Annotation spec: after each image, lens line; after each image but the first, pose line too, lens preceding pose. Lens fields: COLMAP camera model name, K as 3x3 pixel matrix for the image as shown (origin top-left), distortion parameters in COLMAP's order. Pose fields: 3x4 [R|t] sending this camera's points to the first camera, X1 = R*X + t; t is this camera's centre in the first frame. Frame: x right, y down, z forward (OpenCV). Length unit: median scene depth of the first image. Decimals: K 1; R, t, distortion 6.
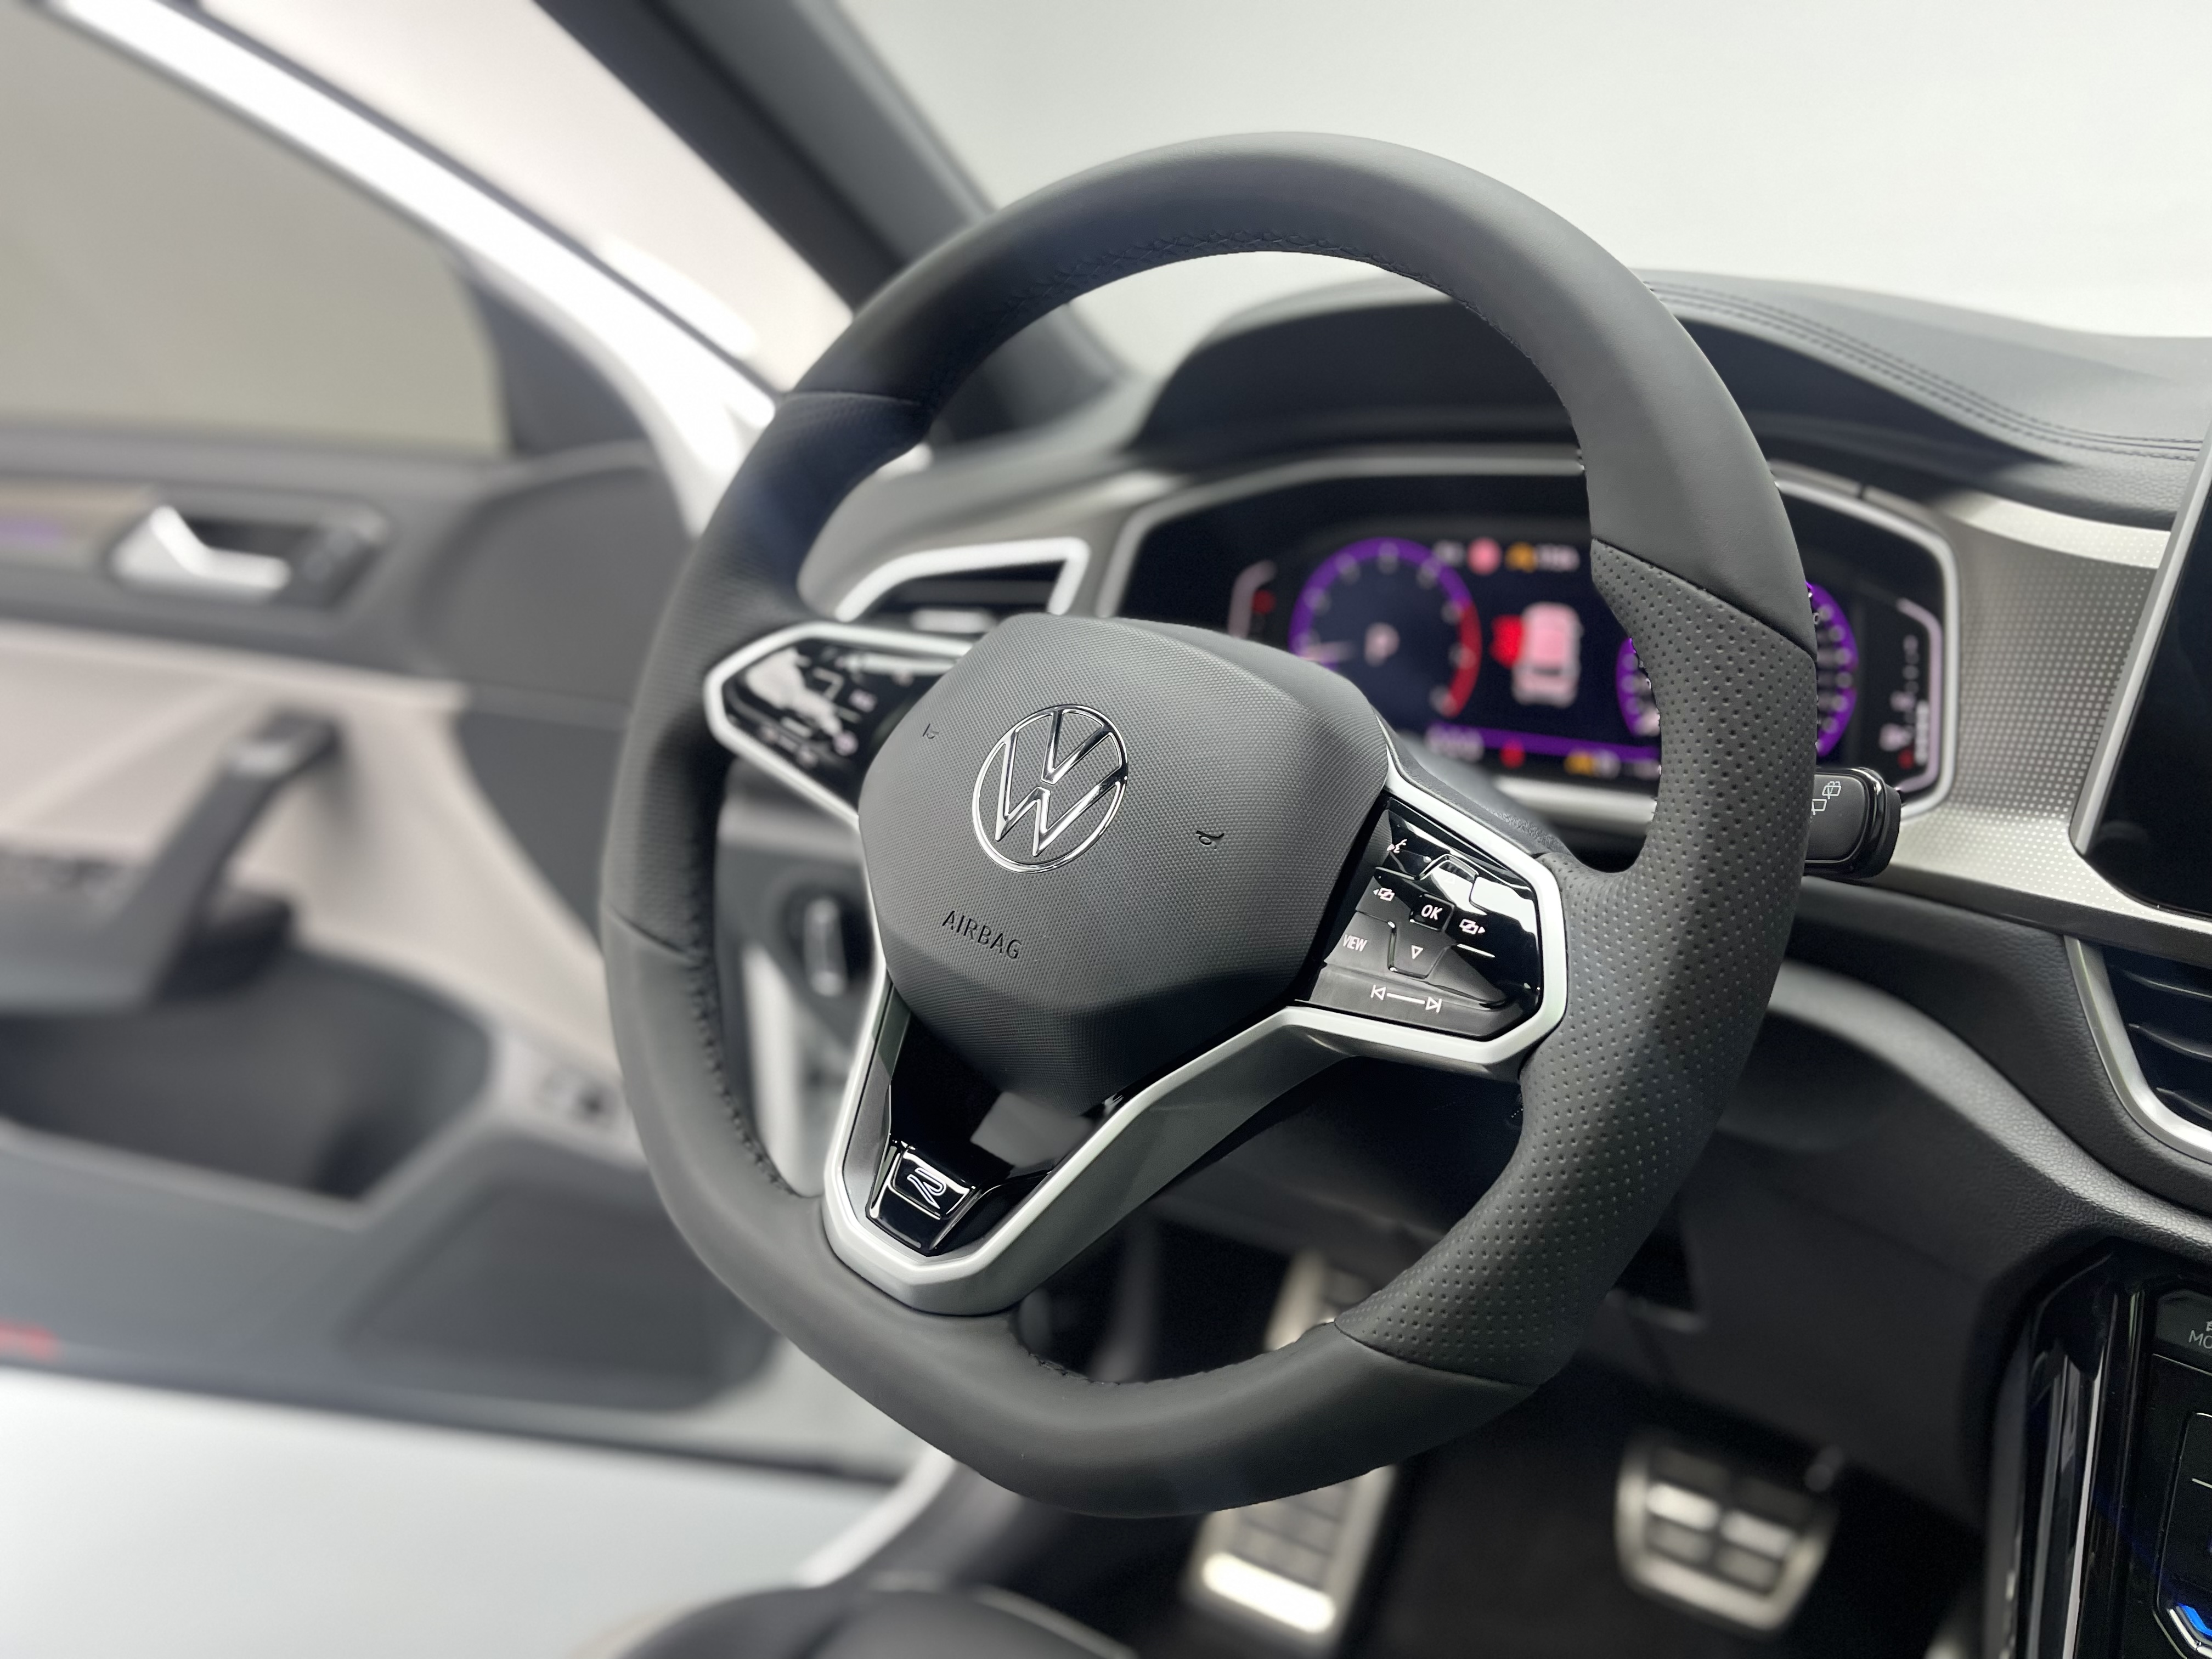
lens RADIAL K [[1683.7, 0, 1103.2], [0, 1683.7, 835.8], [0, 0, 1]] dist [0.062638, -0.102020]
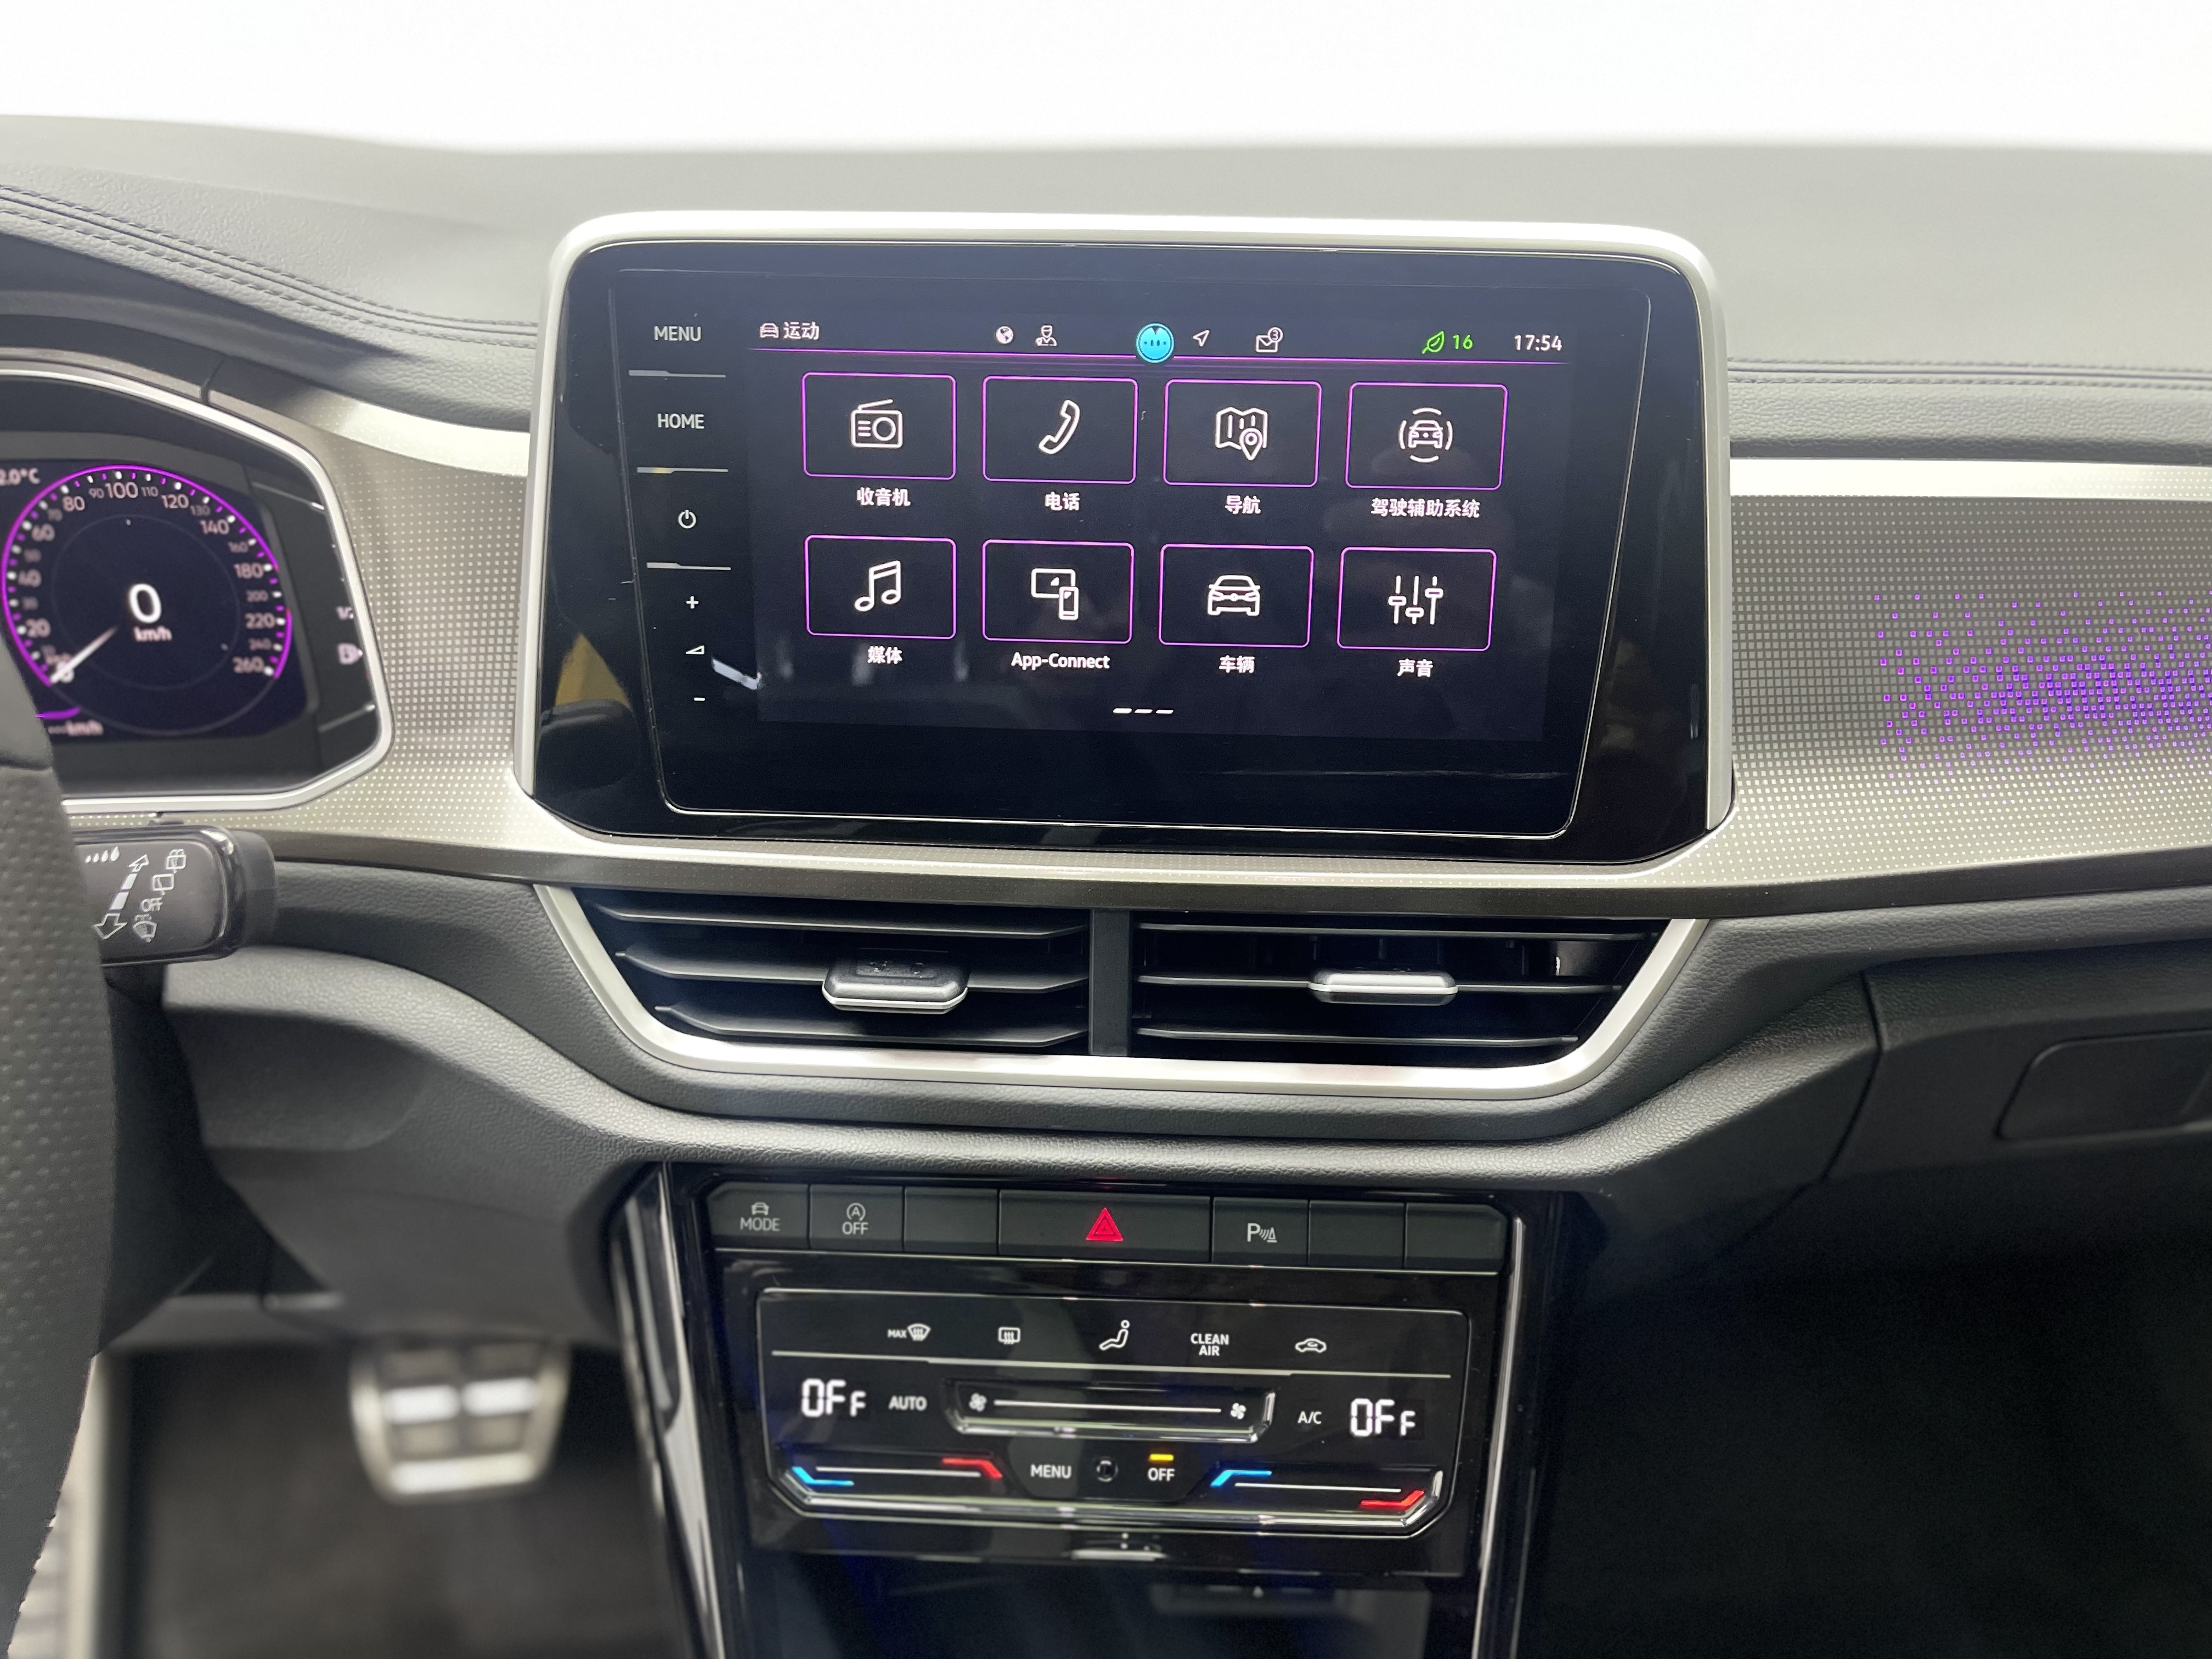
lens RADIAL K [[1683.7, 0, 1103.2], [0, 1683.7, 835.8], [0, 0, 1]] dist [0.062638, -0.102020]
pose [[0.726565, -0.280329, 0.627311, 0.204343], [0.172716, 0.958185, 0.228145, -0.122228], [-0.665036, -0.057416, 0.744601, 0.086416]]
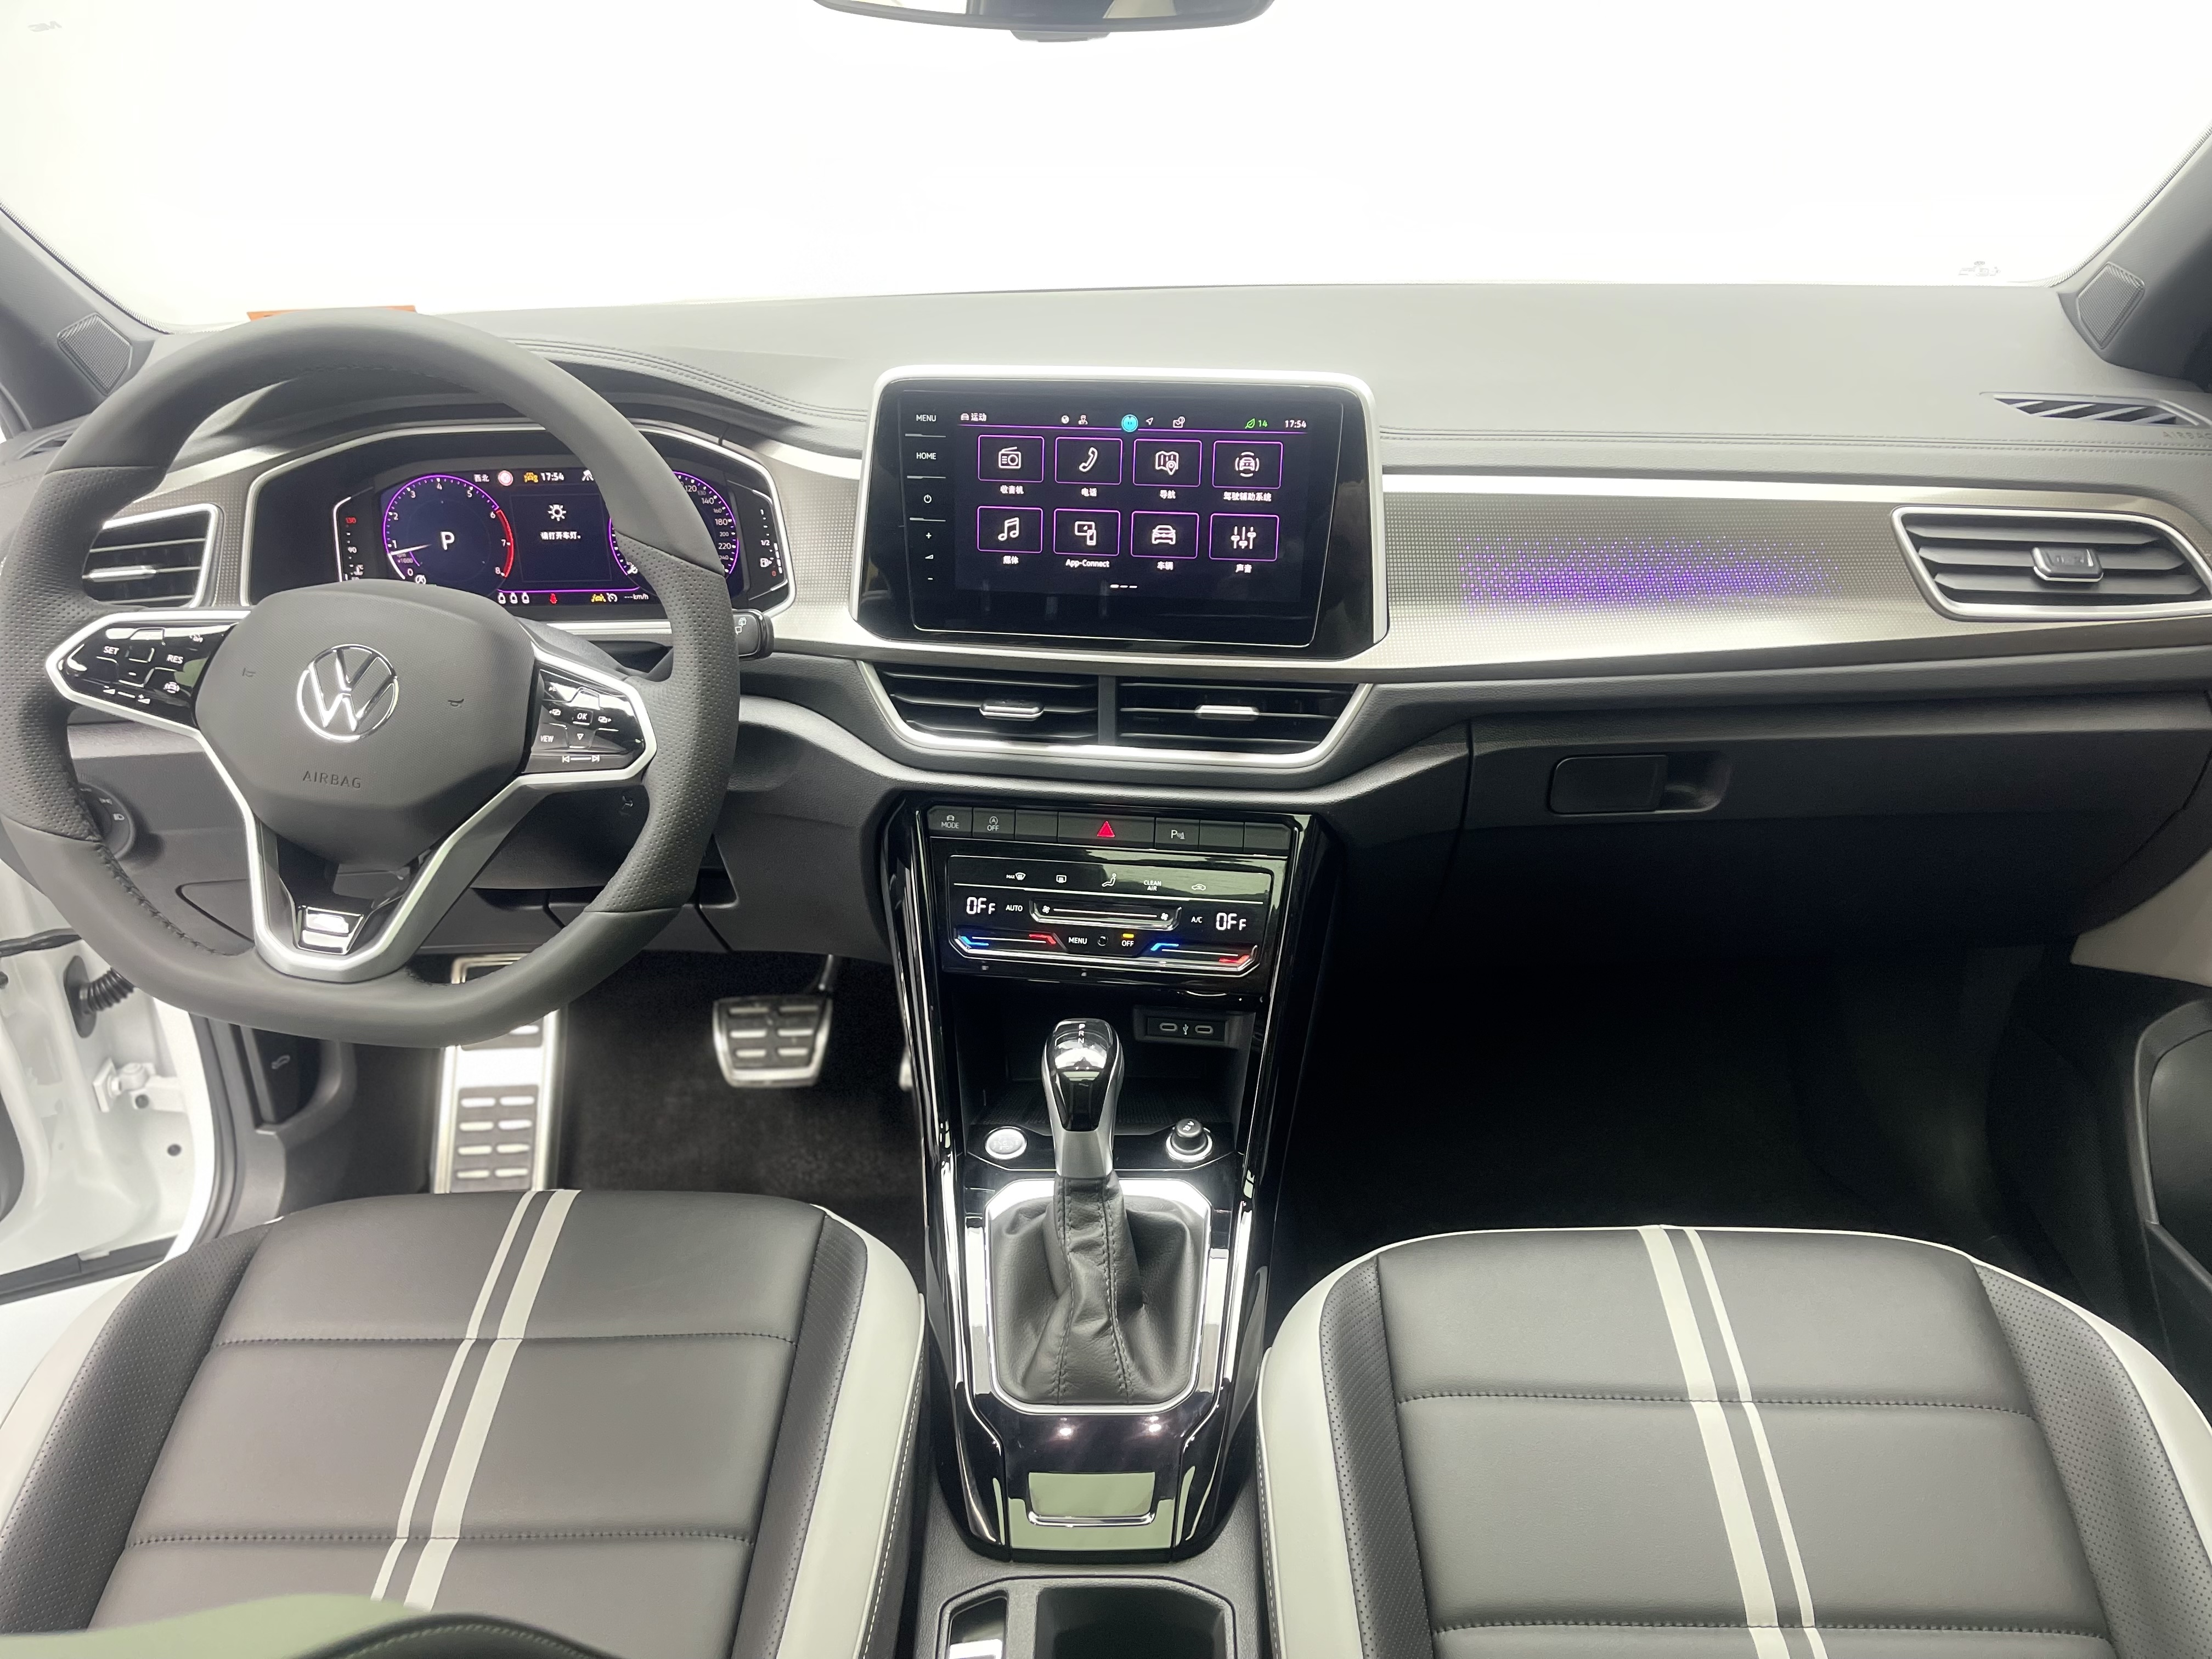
lens RADIAL K [[1718.9, 0, 1101.6], [0, 1718.9, 862.0], [0, 0, 1]] dist [0.060046, -0.003248]
pose [[0.807529, -0.264407, 0.527244, -0.382092], [0.168141, 0.959998, 0.223903, -0.126318], [-0.565355, -0.092157, 0.819684, -0.941292]]
